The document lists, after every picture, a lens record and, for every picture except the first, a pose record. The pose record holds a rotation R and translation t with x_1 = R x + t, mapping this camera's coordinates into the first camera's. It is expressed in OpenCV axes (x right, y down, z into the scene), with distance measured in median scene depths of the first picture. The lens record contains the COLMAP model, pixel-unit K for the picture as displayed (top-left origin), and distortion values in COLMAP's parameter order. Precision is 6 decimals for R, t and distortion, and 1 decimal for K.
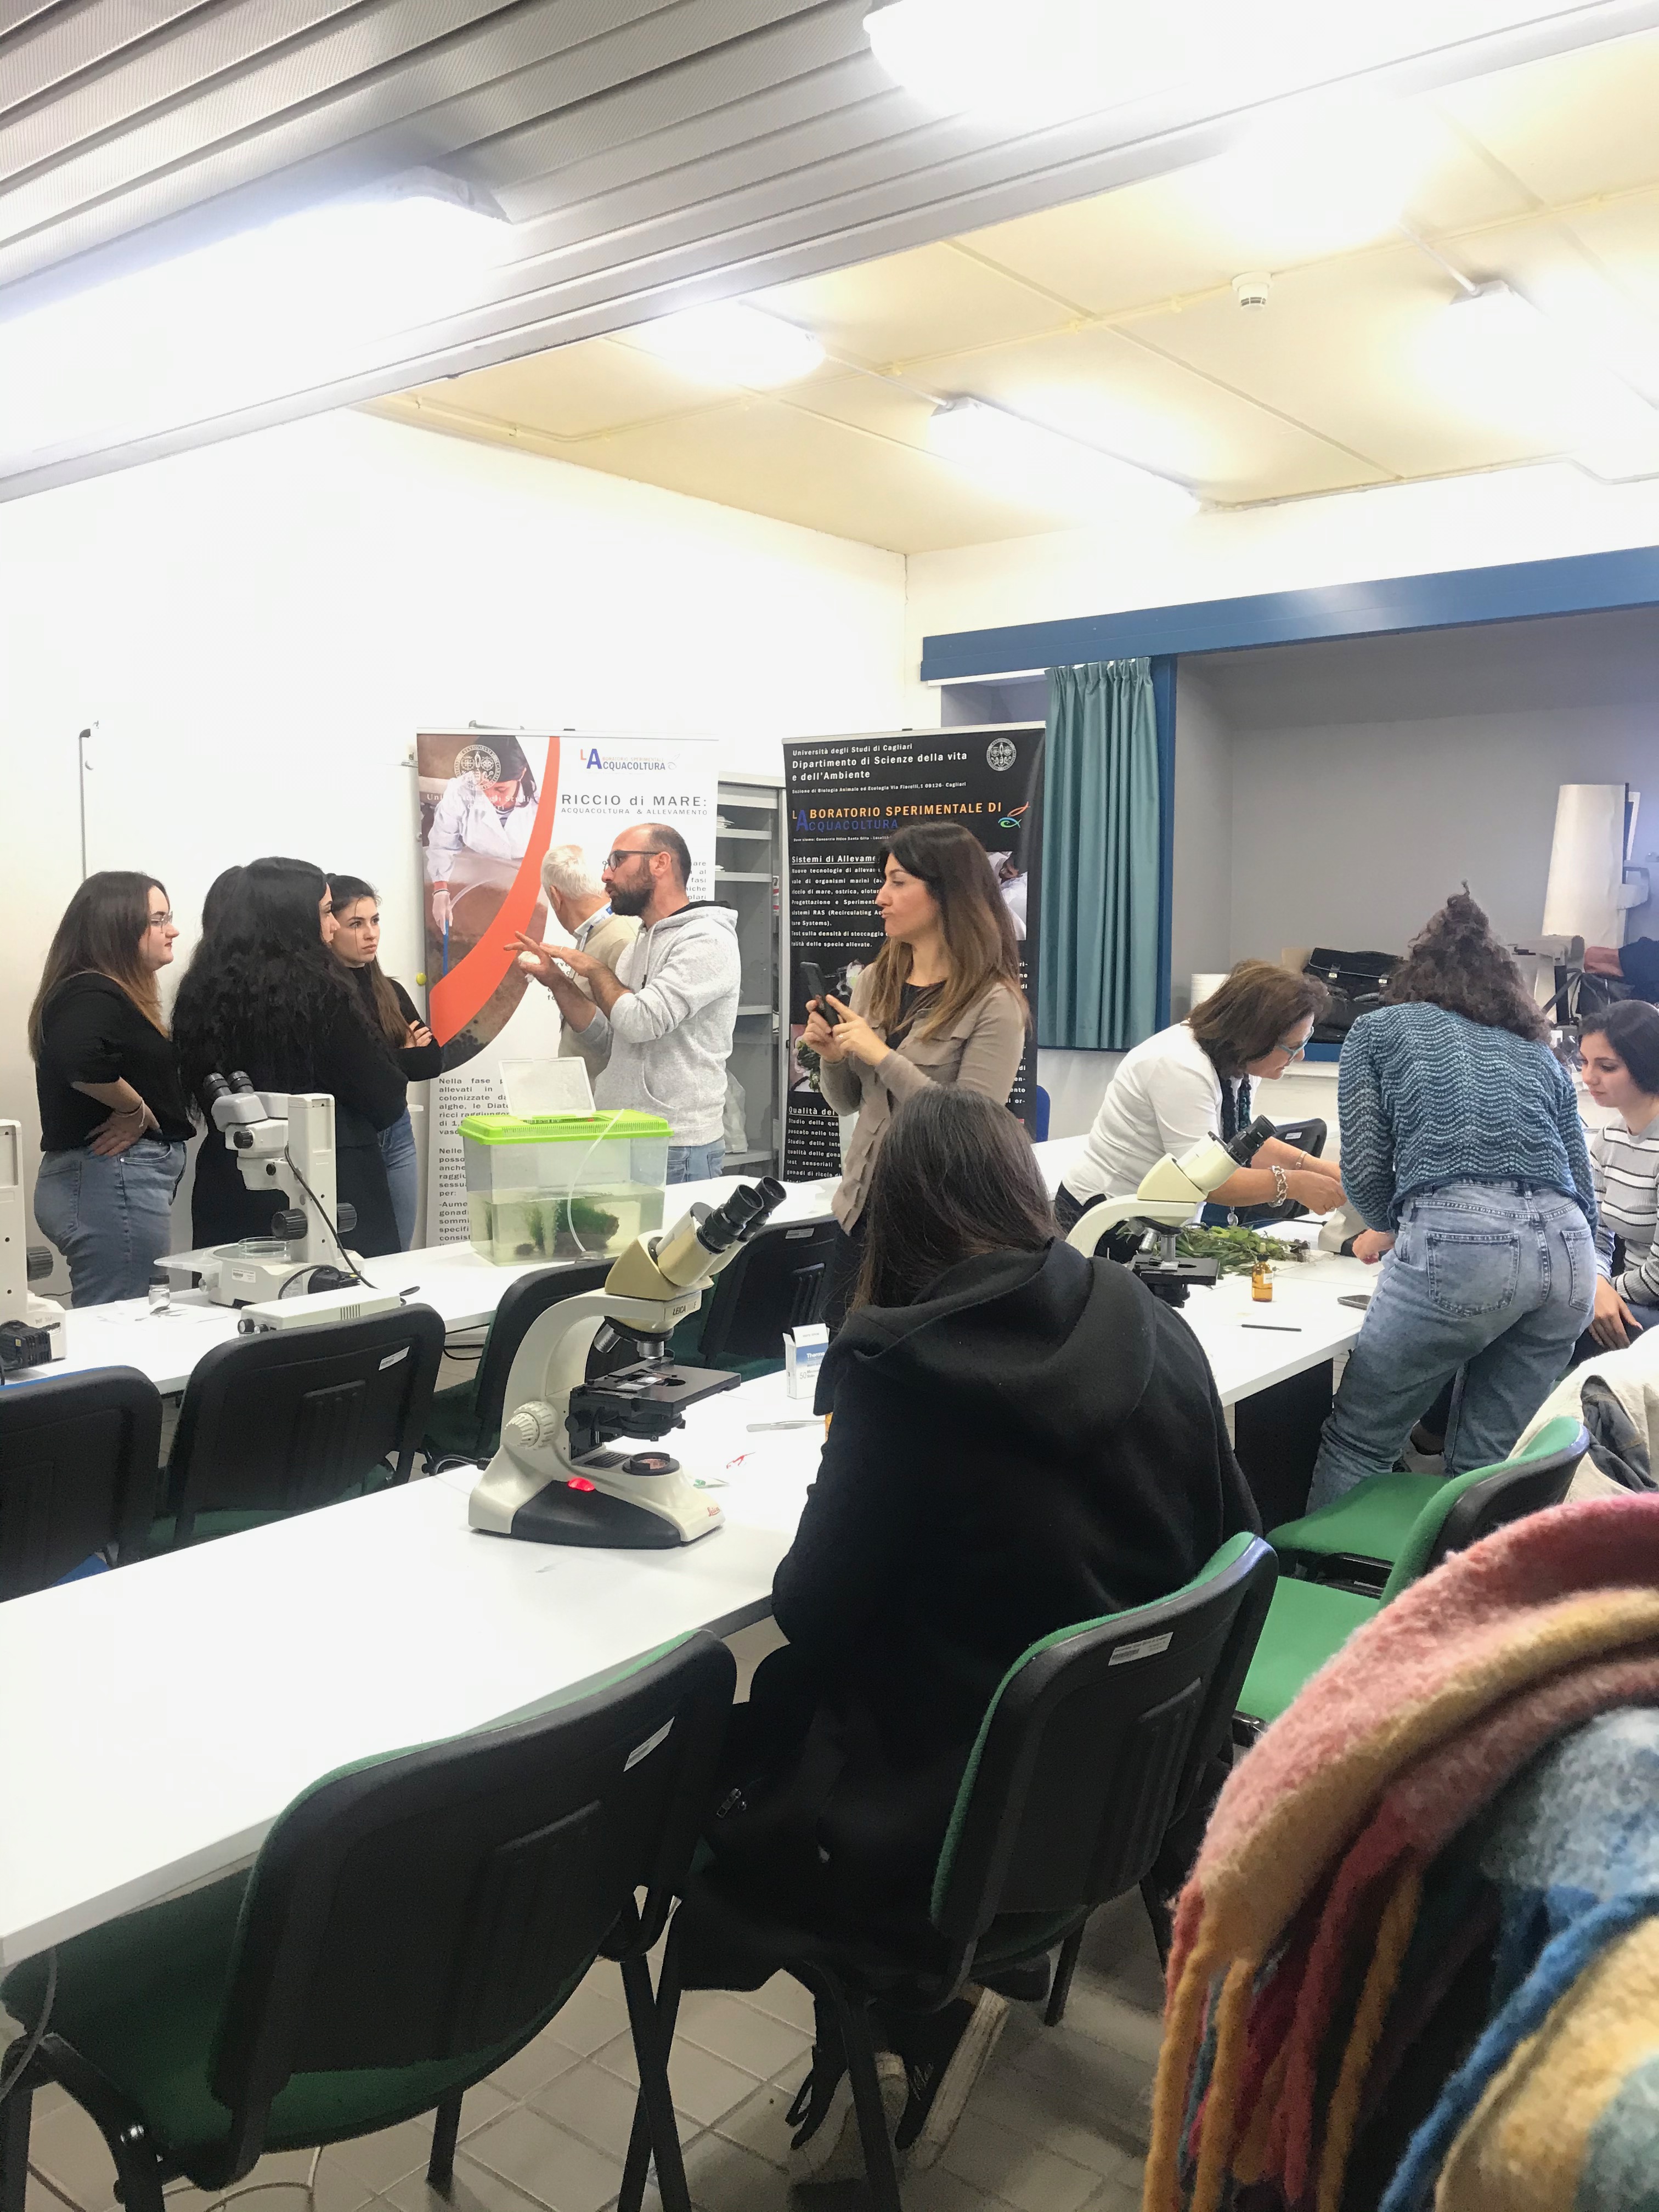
lens RADIAL K [[1836.9, 0, 829.2], [0, 1836.9, 1099.8], [0, 0, 1]] dist [0.028317, -0.006309]
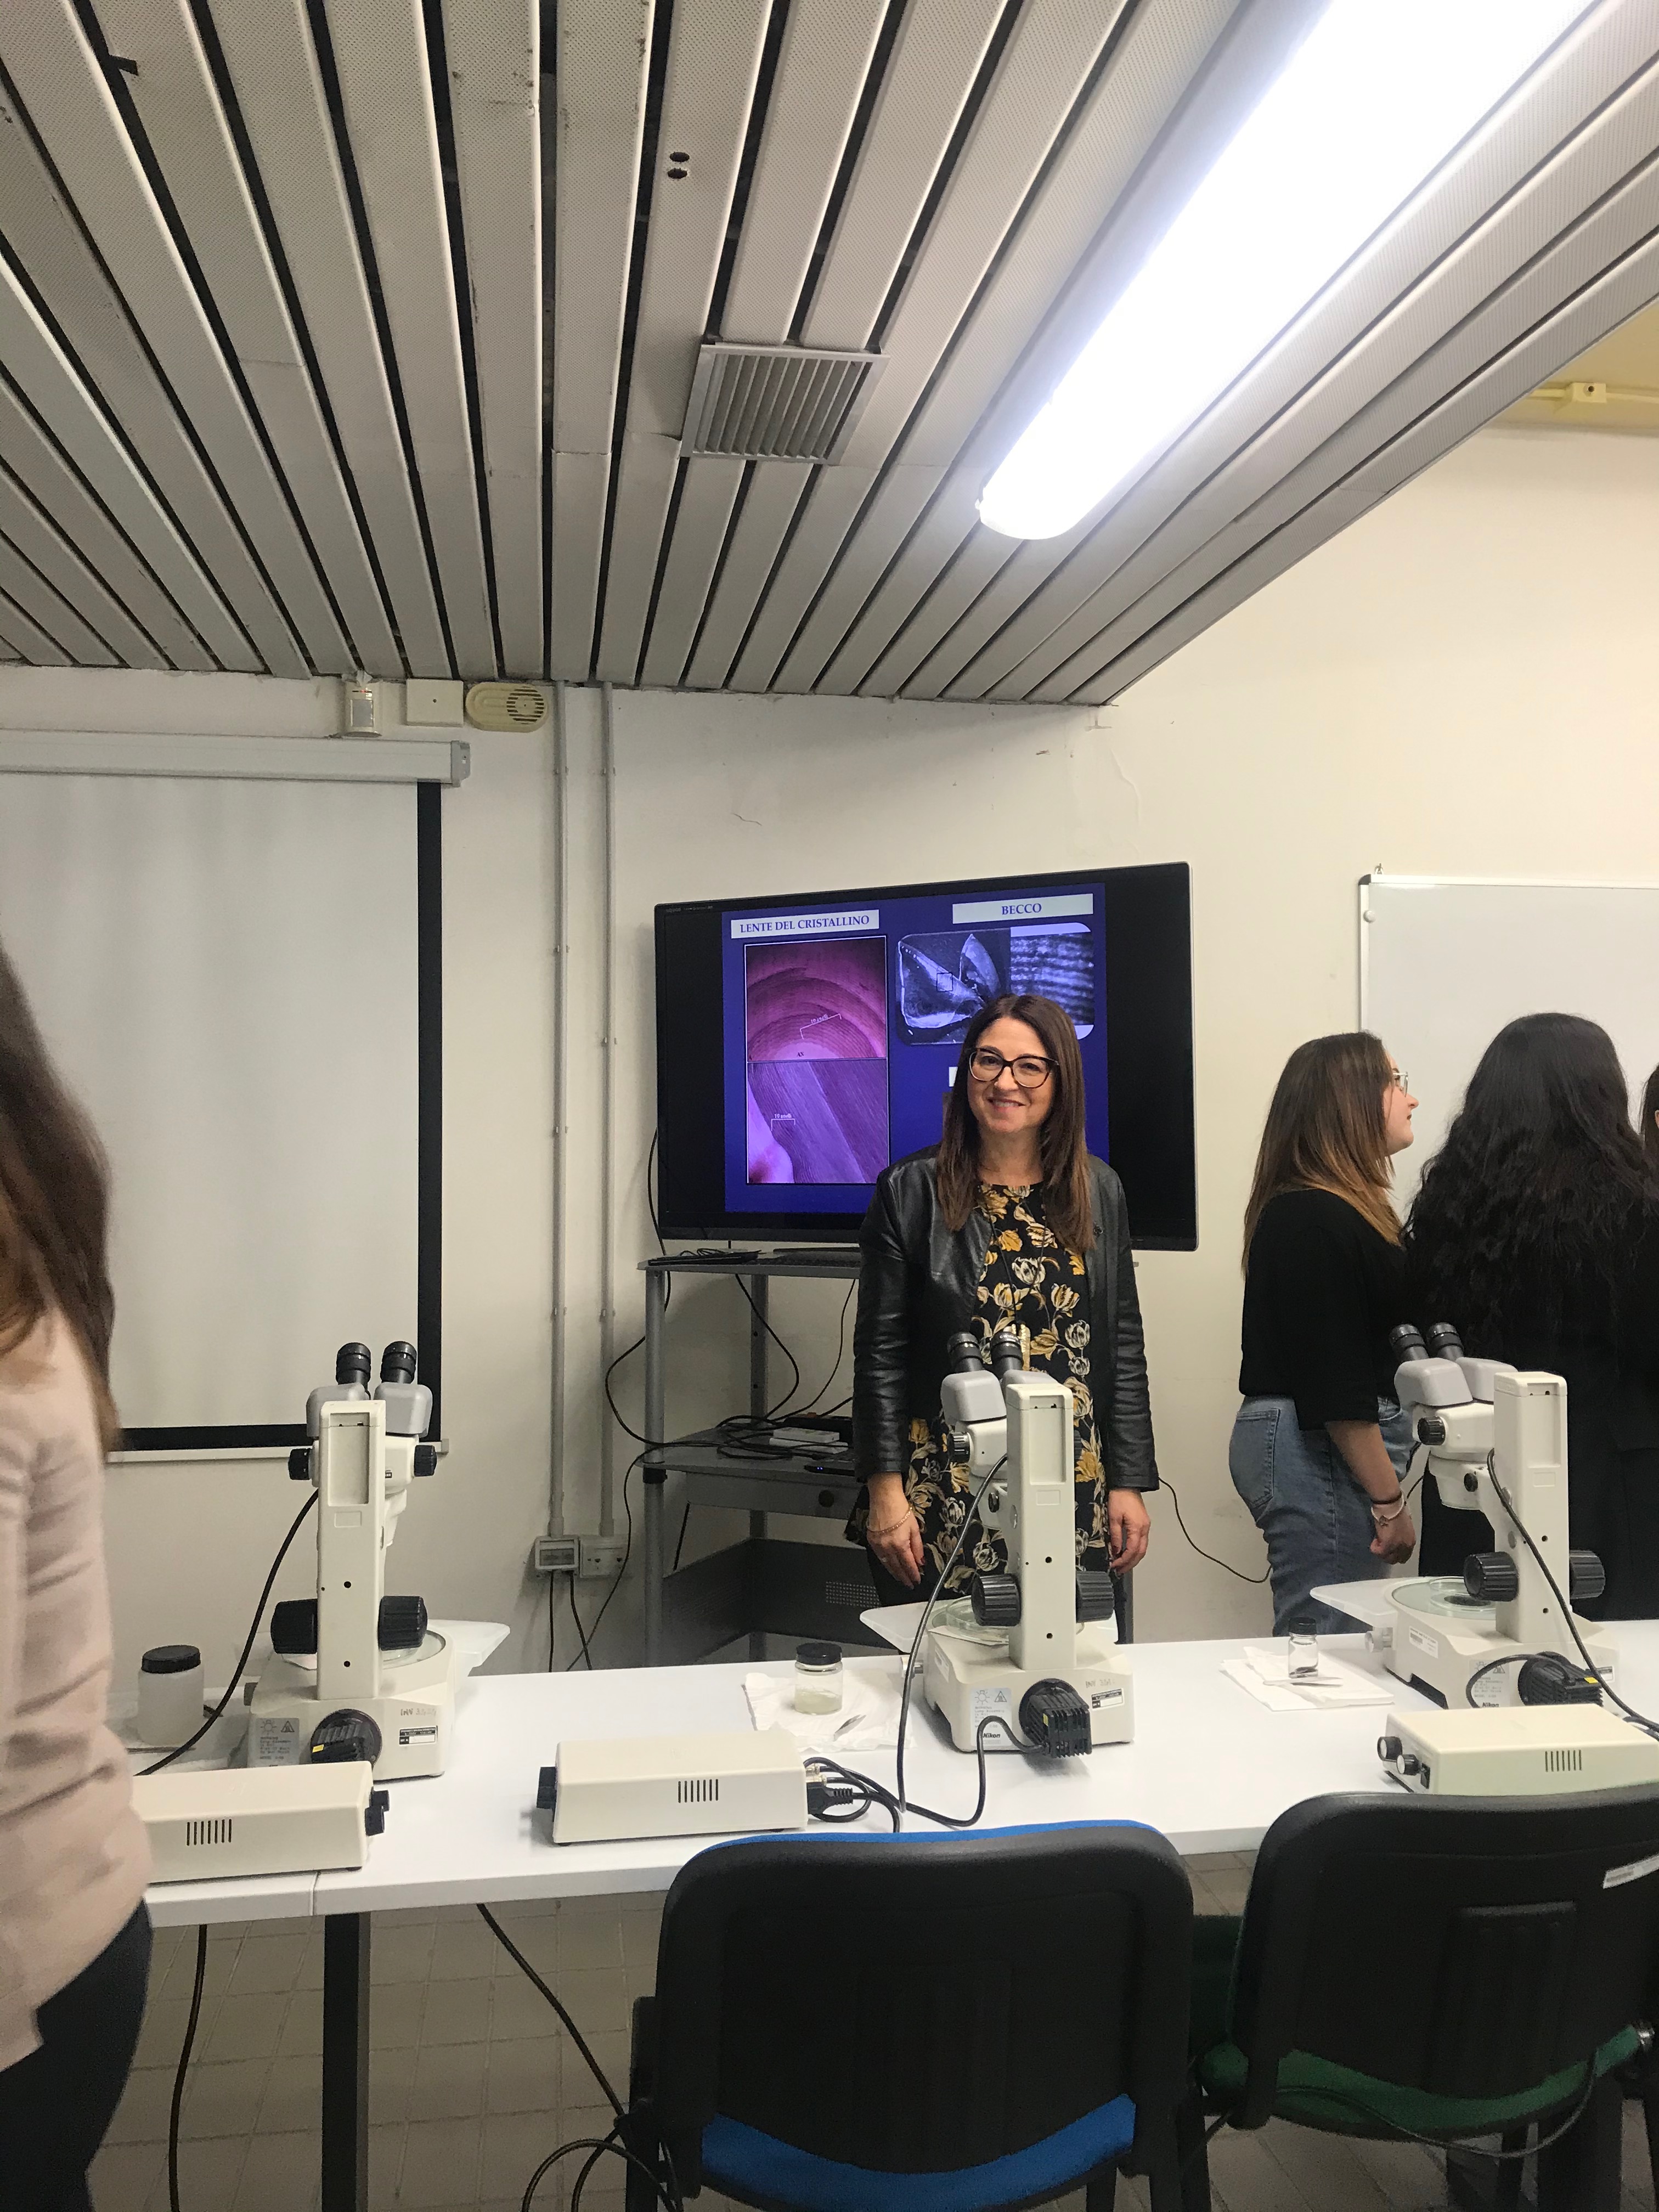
lens RADIAL K [[1836.9, 0, 838.9], [0, 1836.9, 1090.6], [0, 0, 1]] dist [0.028317, -0.006309]
pose [[0.745545, -0.005569, -0.666432, -0.032093], [-0.060117, 0.995327, -0.075571, -0.037720], [0.663739, 0.096406, 0.741726, 0.349867]]
